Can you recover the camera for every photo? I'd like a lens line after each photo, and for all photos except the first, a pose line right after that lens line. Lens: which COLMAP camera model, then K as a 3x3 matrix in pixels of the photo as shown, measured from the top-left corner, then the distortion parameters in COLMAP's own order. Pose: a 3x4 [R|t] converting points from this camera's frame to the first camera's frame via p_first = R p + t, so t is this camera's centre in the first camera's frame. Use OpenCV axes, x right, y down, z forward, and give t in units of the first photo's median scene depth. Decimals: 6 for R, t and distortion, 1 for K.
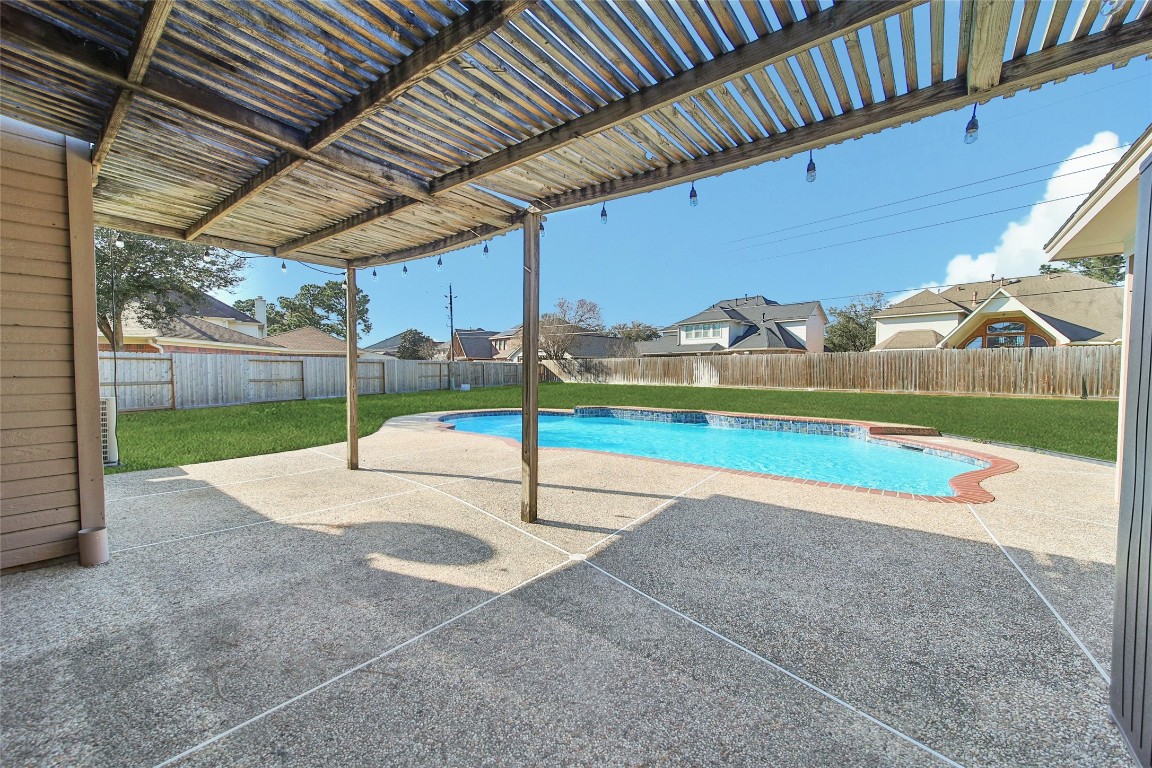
lens RADIAL K [[485.8, 0, 576.0], [0, 485.8, 384.0], [0, 0, 1]] dist [0.001173, -0.000077]
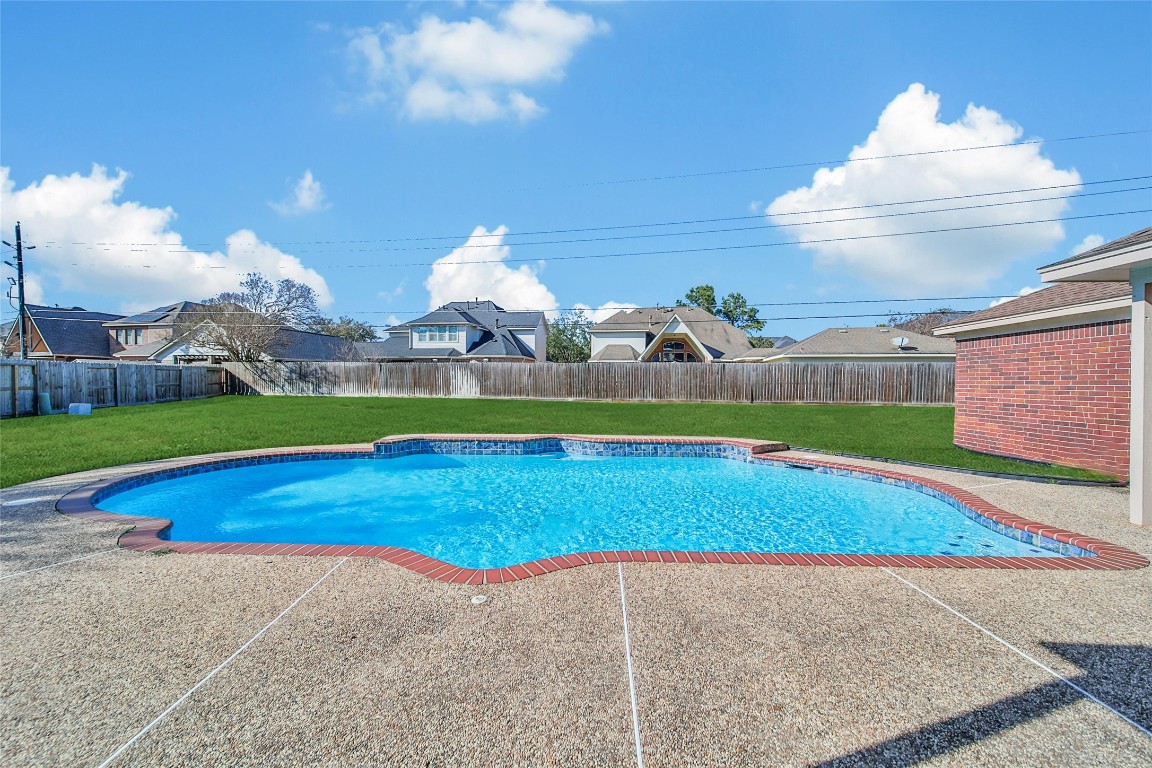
lens RADIAL K [[485.8, 0, 576.0], [0, 485.8, 384.0], [0, 0, 1]] dist [0.001173, -0.000077]
pose [[0.801264, -0.000039, 0.598311, -0.079828], [0.007142, 0.999929, -0.009499, -0.008934], [-0.598269, 0.011884, 0.801207, 0.167079]]
